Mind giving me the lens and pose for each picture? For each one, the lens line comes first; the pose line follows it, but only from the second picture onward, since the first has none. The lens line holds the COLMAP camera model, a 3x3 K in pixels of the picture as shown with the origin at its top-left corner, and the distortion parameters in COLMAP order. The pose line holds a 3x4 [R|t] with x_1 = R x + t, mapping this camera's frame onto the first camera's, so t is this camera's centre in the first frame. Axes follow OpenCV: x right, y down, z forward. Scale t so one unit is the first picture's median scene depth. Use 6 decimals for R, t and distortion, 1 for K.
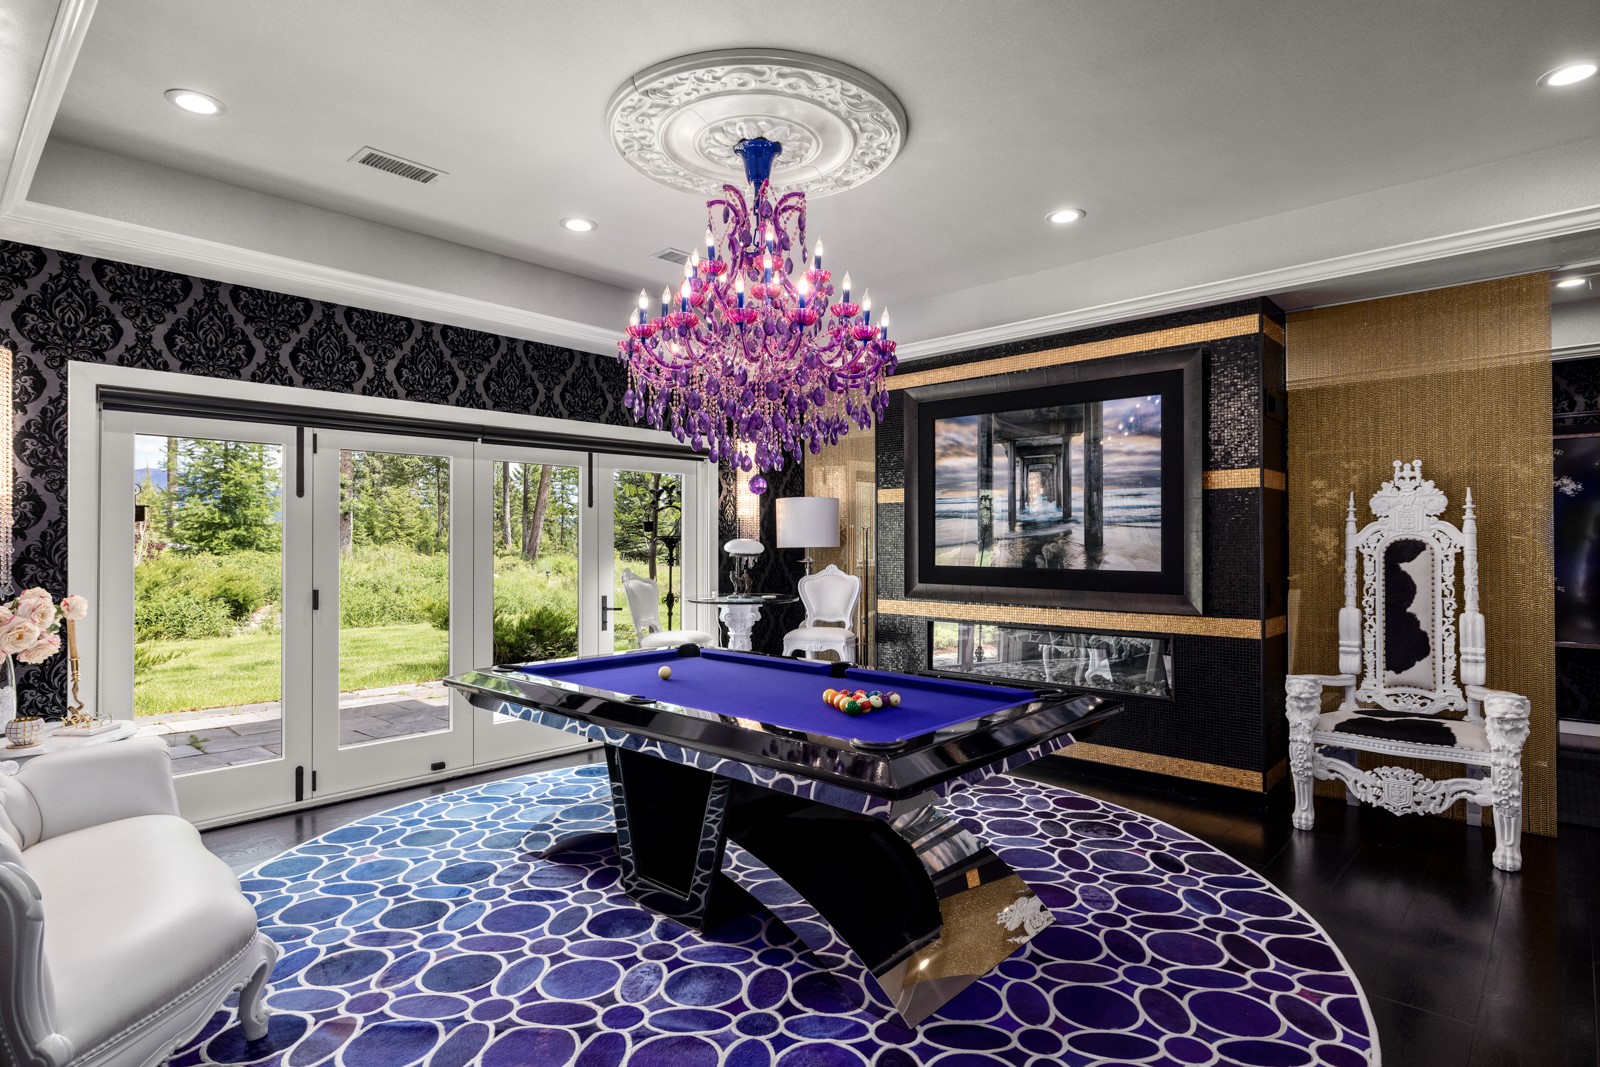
lens RADIAL K [[843.7, 0, 797.2], [0, 843.7, 533.6], [0, 0, 1]] dist [0.001360, -0.001228]
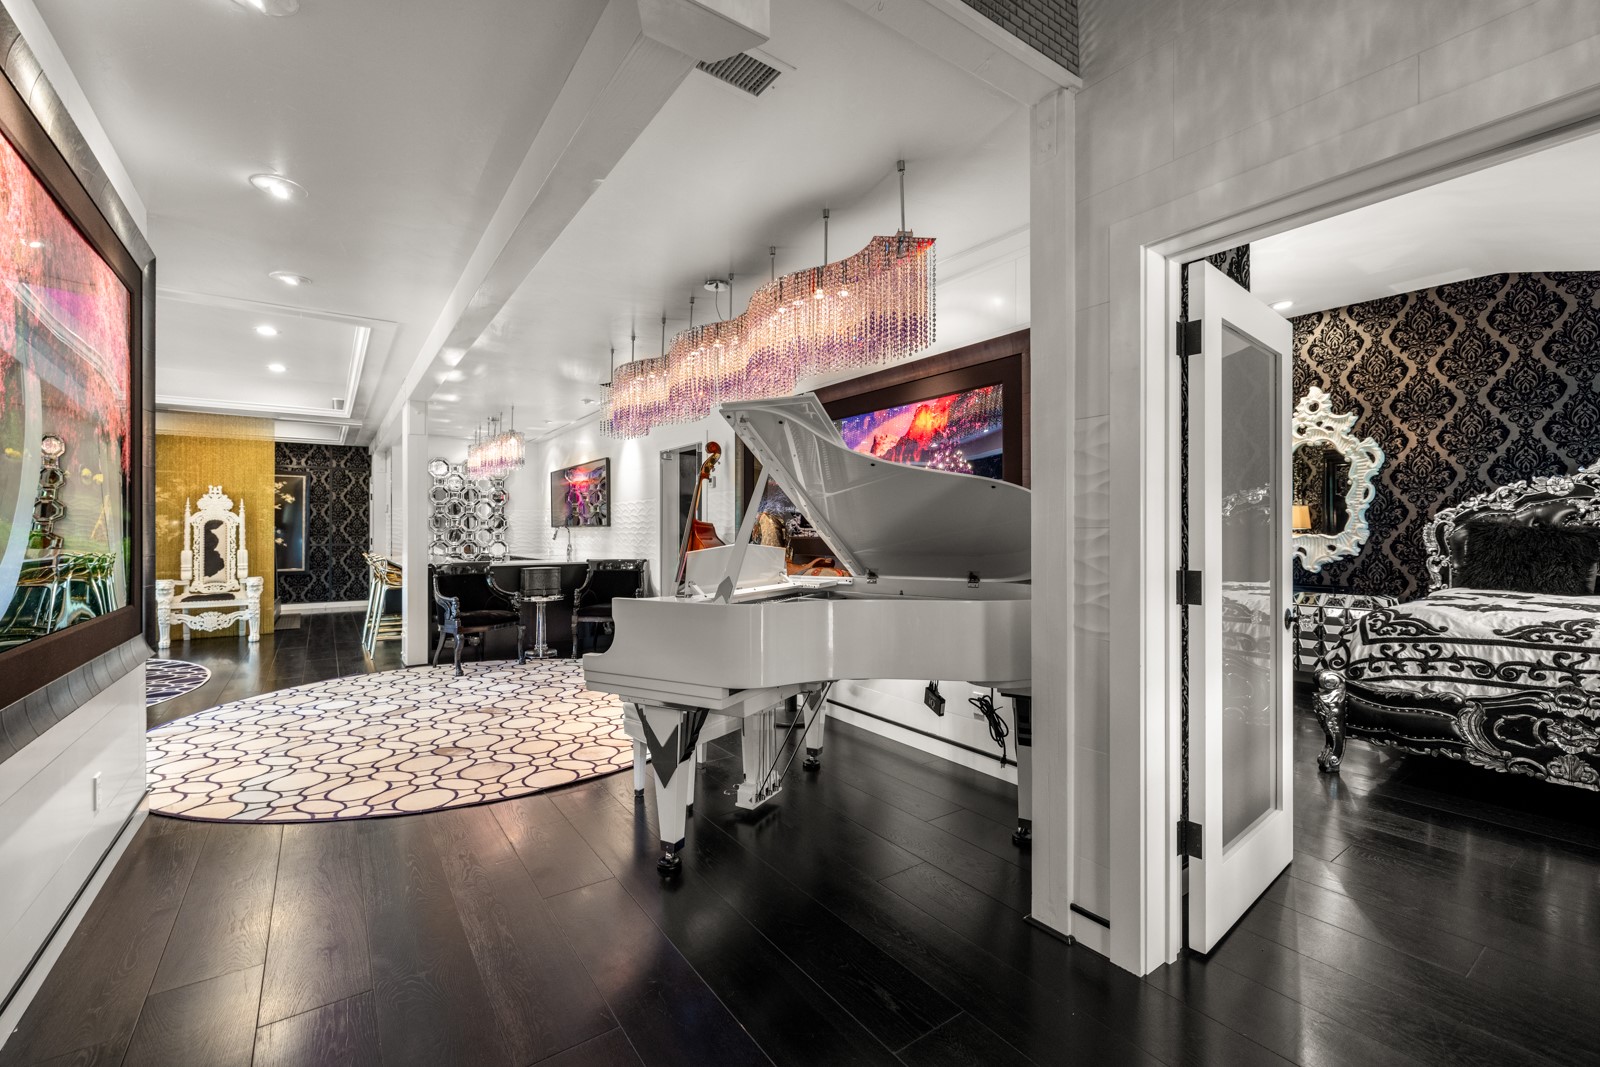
lens RADIAL K [[657.1, 0, 790.2], [0, 657.1, 527.9], [0, 0, 1]] dist [-0.000348, -0.000178]
pose [[0.210607, 0.004577, 0.977560, -0.705224], [-0.009714, 0.999949, -0.002589, 0.018630], [-0.977522, -0.008951, 0.210641, -0.921654]]
